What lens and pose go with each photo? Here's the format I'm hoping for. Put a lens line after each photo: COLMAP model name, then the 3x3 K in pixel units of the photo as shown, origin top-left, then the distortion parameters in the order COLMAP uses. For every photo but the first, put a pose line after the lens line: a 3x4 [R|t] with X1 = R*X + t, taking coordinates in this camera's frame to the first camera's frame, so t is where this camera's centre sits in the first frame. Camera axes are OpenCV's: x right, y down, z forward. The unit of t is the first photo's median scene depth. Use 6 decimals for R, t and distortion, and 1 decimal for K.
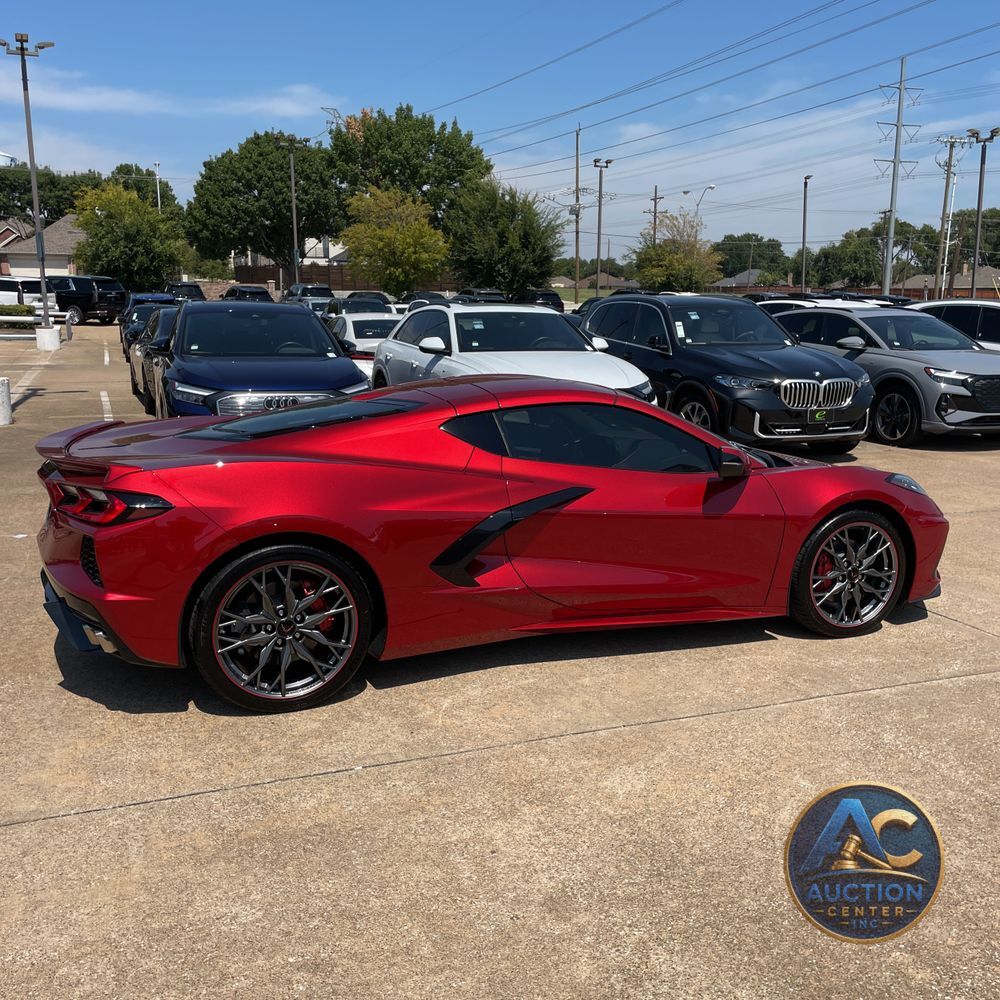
lens RADIAL K [[1021.4, 0, 506.7], [0, 1021.4, 501.4], [0, 0, 1]] dist [0.015771, 0.000000]
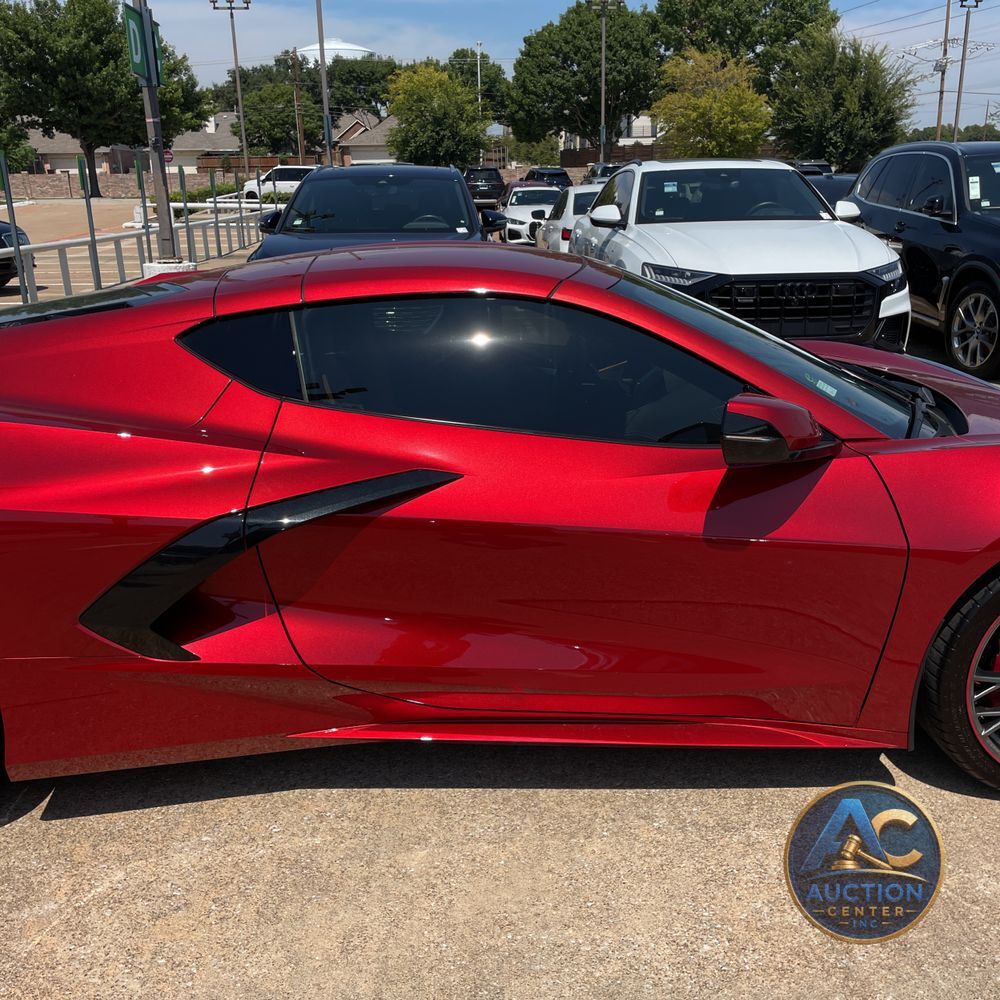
lens RADIAL K [[1021.4, 0, 495.3], [0, 1021.4, 517.9], [0, 0, 1]] dist [0.015771, 0.000000]
pose [[0.946228, 0.074230, -0.314869, 0.084186], [-0.035860, 0.991388, 0.125955, -0.017645], [0.321506, -0.107891, 0.940741, 0.179506]]
